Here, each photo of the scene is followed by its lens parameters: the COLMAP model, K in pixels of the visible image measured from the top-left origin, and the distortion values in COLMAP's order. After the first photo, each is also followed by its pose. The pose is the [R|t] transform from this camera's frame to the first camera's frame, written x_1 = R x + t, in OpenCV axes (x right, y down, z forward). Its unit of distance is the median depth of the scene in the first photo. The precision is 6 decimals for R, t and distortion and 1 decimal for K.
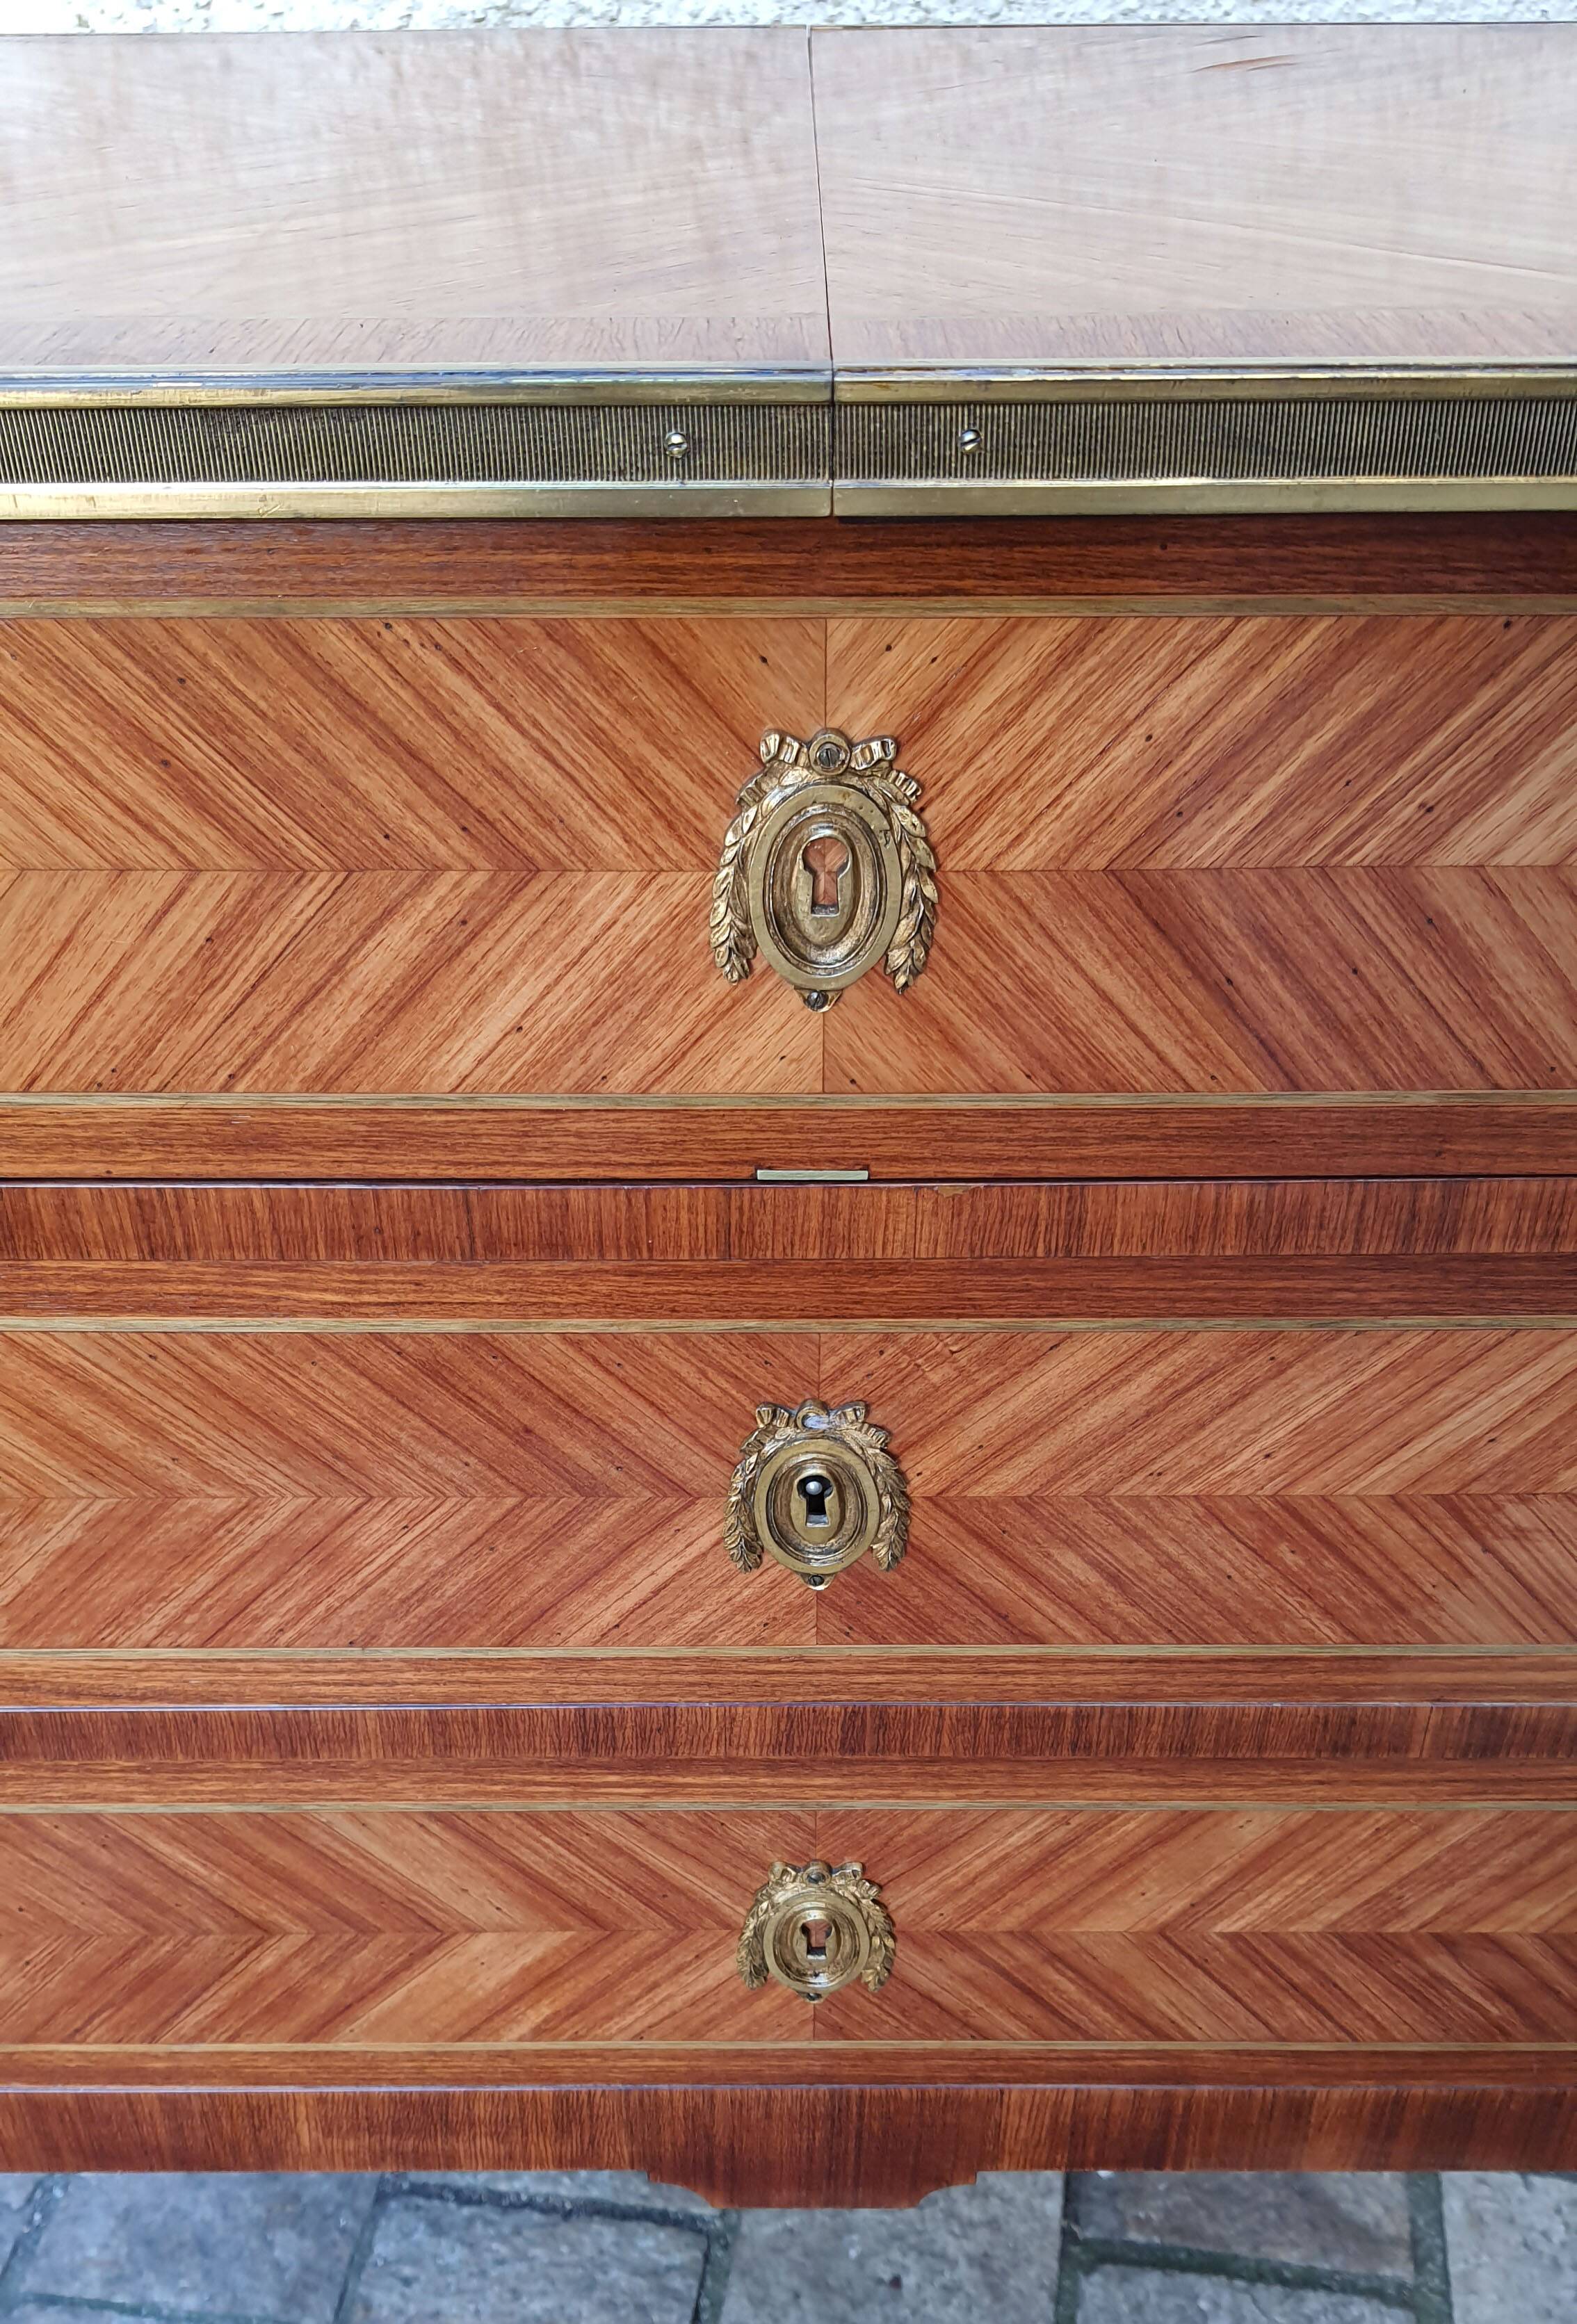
lens RADIAL K [[2207.9, 0, 781.7], [0, 2207.9, 1405.8], [0, 0, 1]] dist [0.116925, -0.304439]
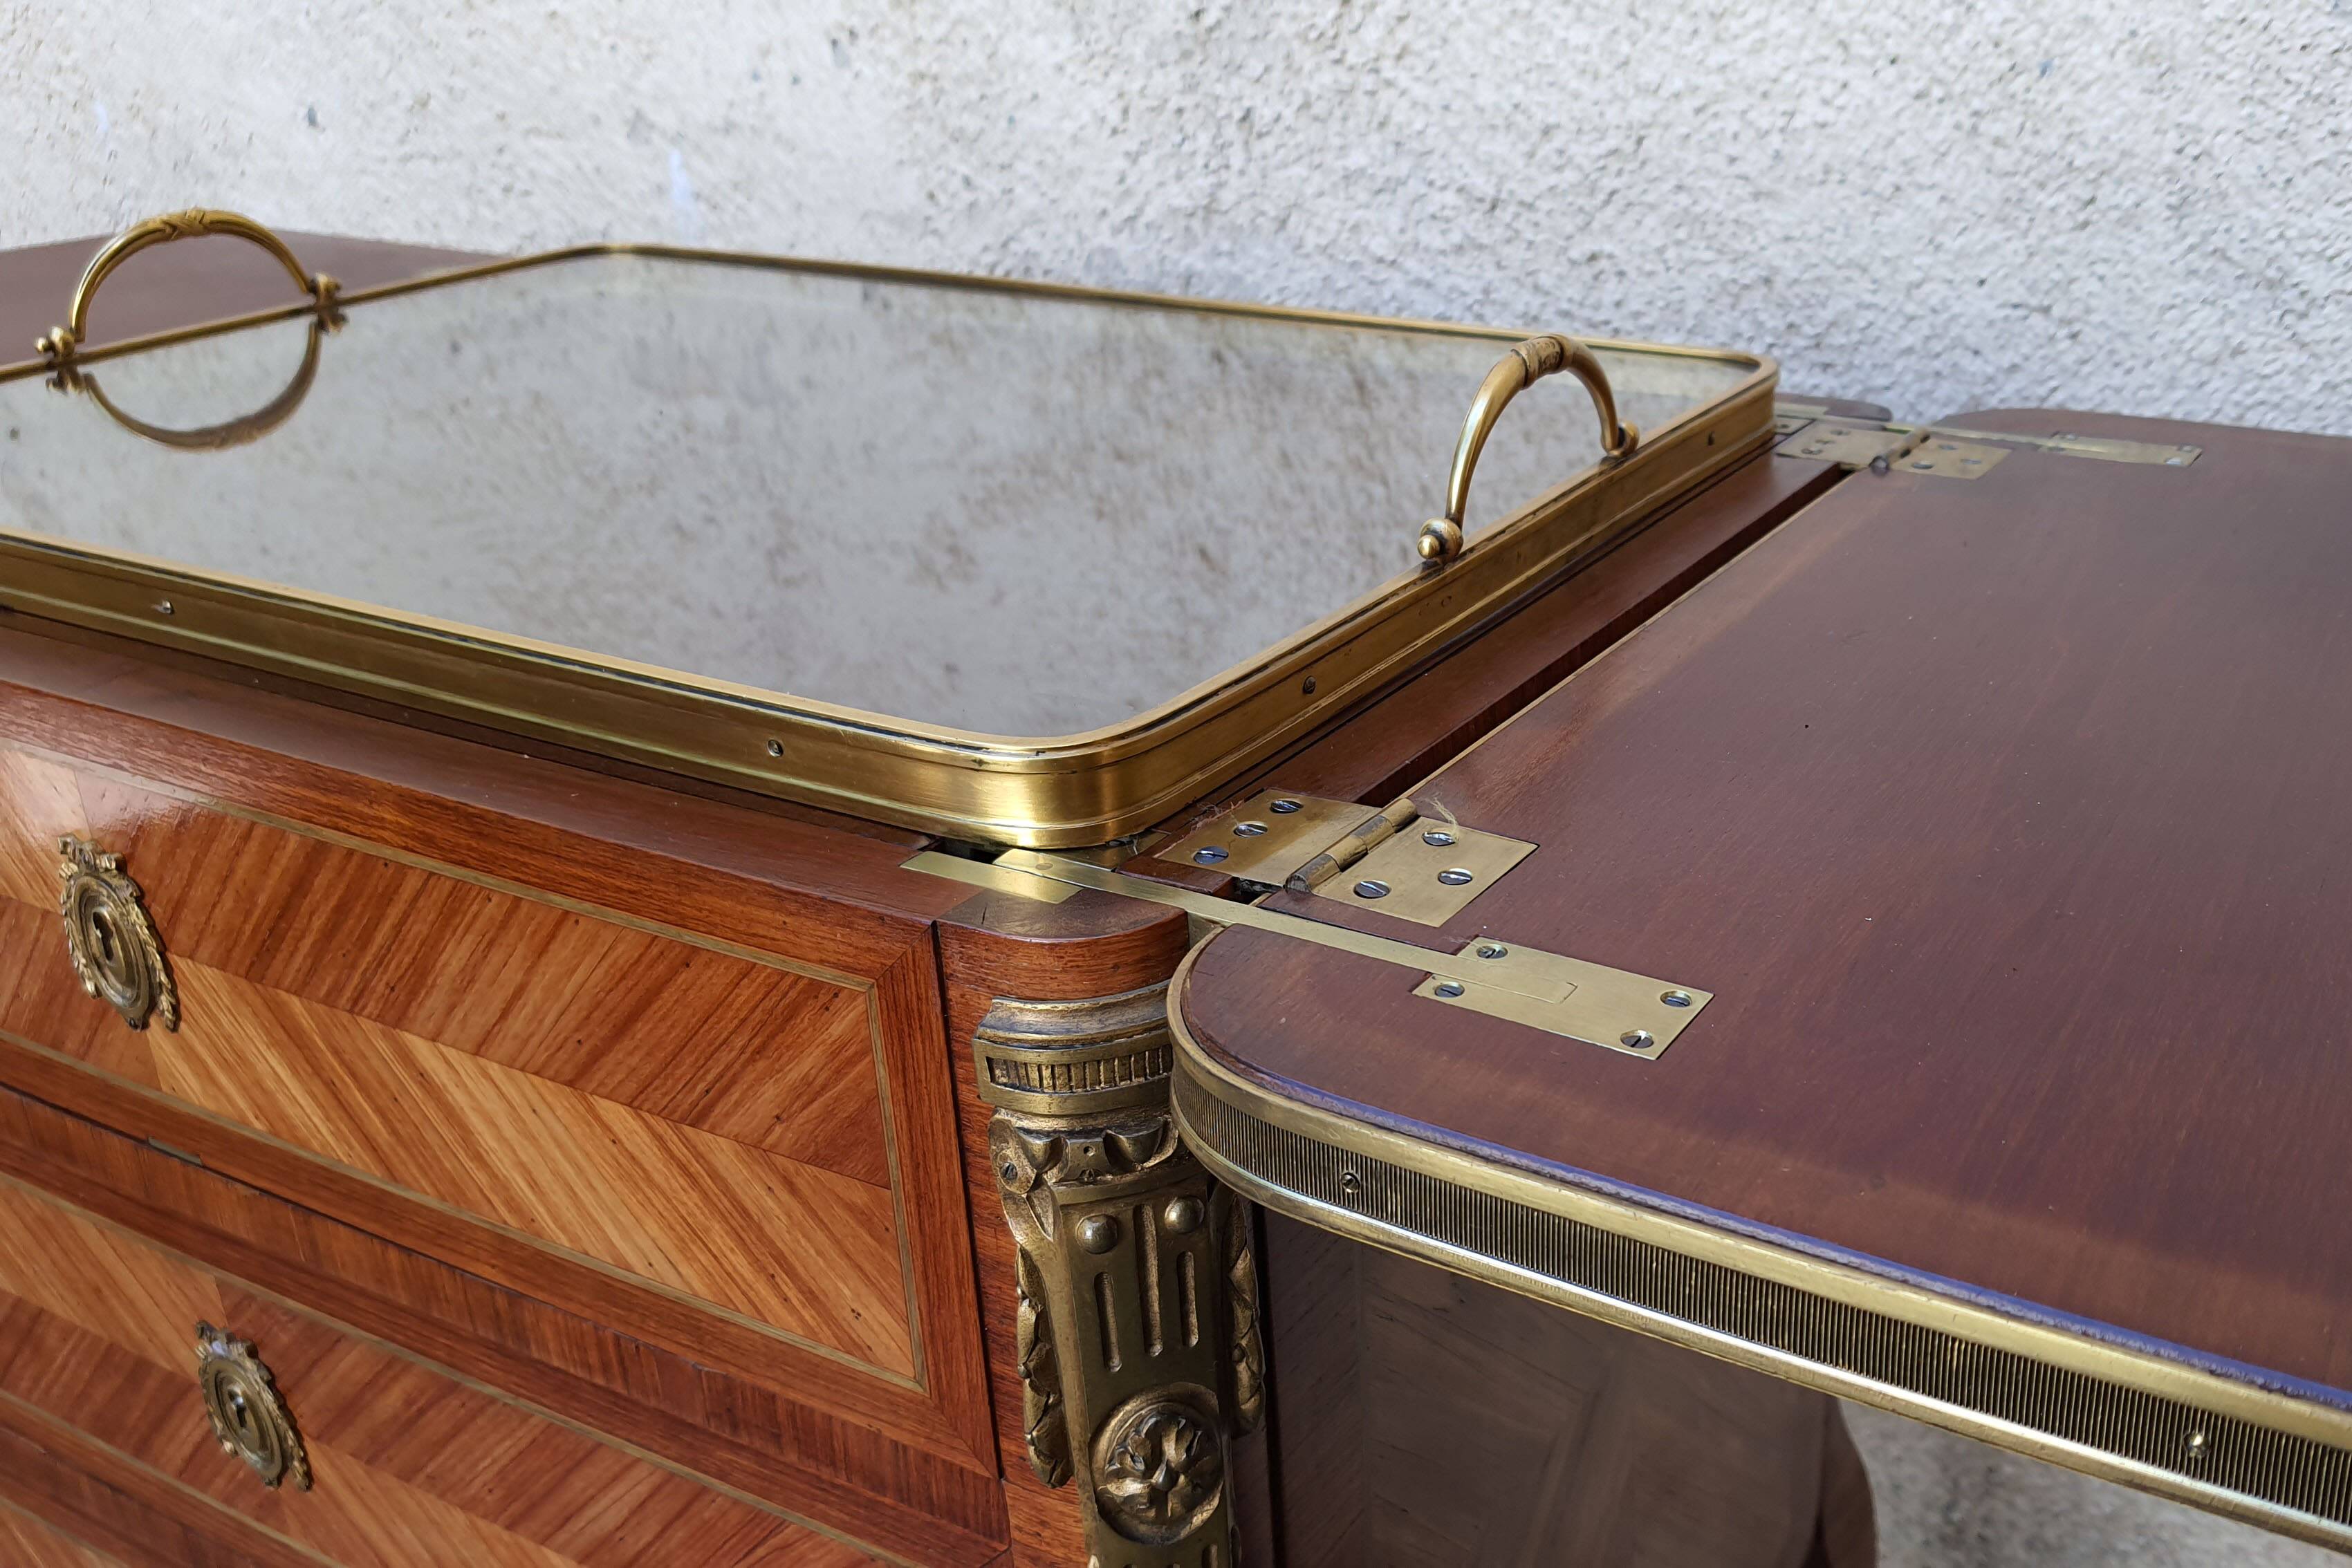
lens RADIAL K [[2206.2, 0, 1436.4], [0, 2206.2, 798.0], [0, 0, 1]] dist [0.112724, -0.245139]
pose [[0.877724, 0.177488, -0.445082, 1.056267], [-0.274147, 0.947832, -0.162660, -0.253829], [0.392993, 0.264789, 0.880593, 0.067243]]
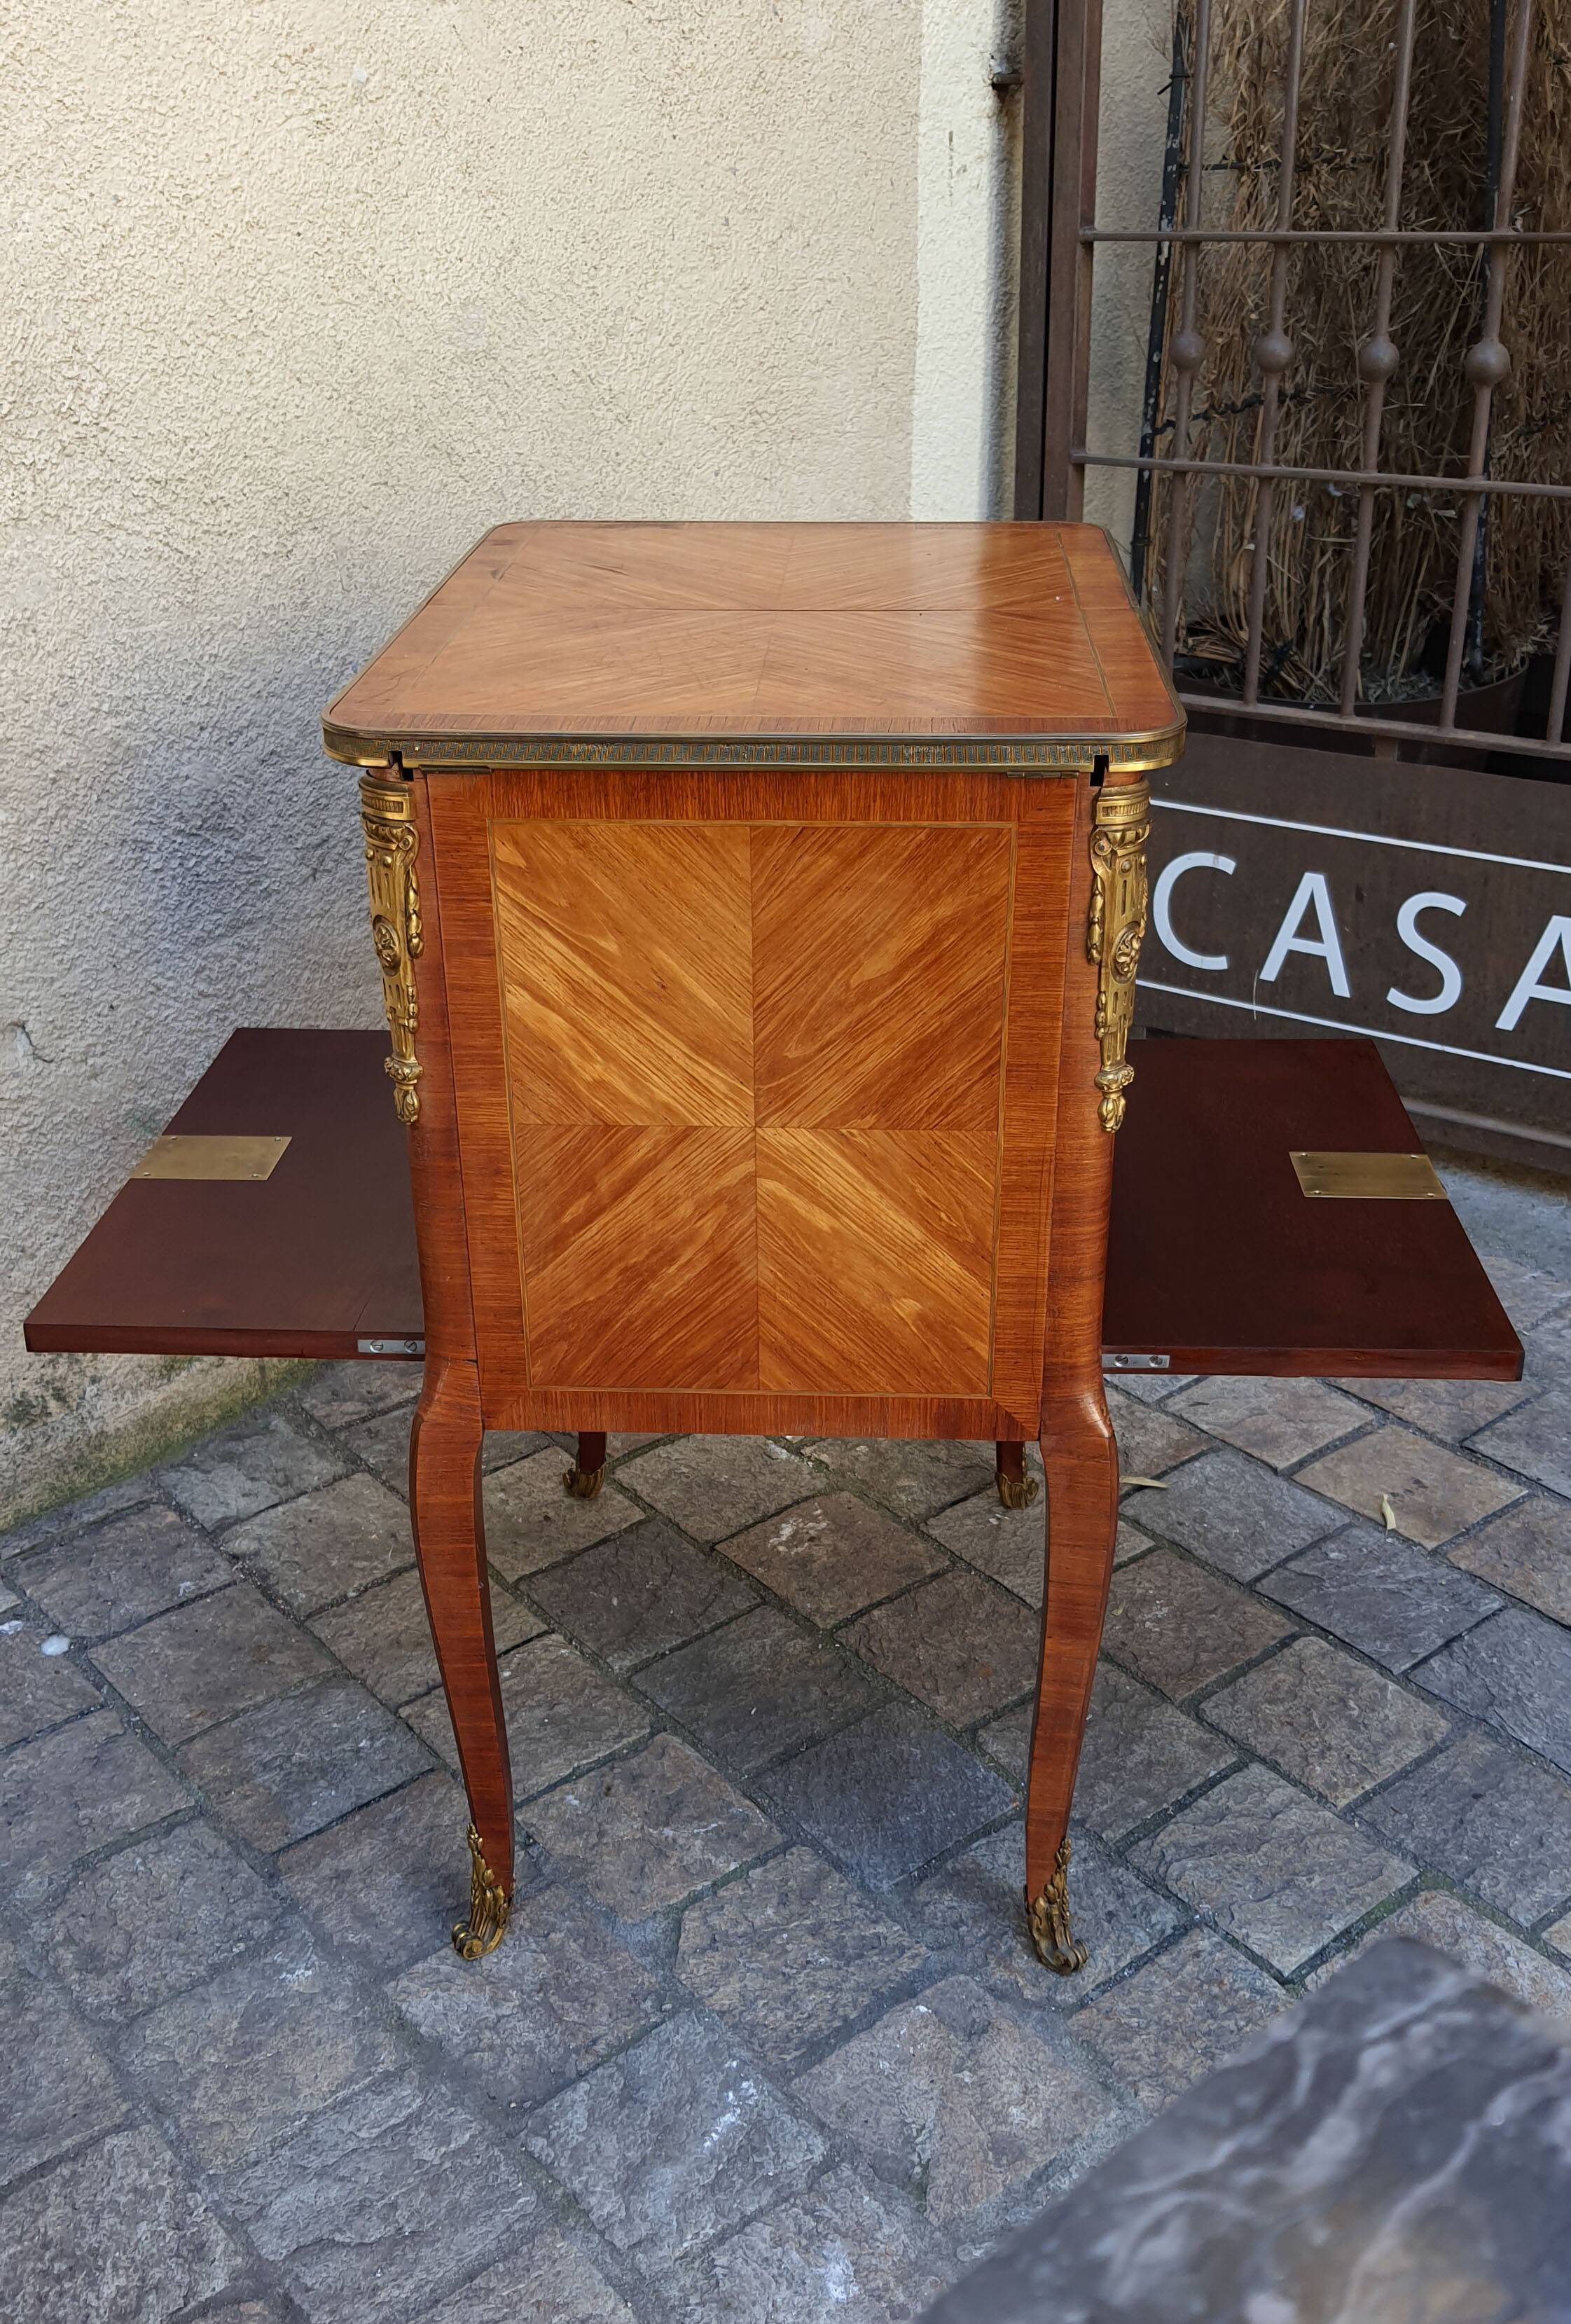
lens RADIAL K [[2208.0, 0, 788.5], [0, 2208.0, 1223.9], [0, 0, 1]] dist [0.127525, -0.269938]
pose [[0.664347, -0.344893, 0.663093, -2.278192], [0.451443, 0.892222, 0.011774, 0.514774], [-0.595687, 0.291527, 0.748445, -1.523717]]
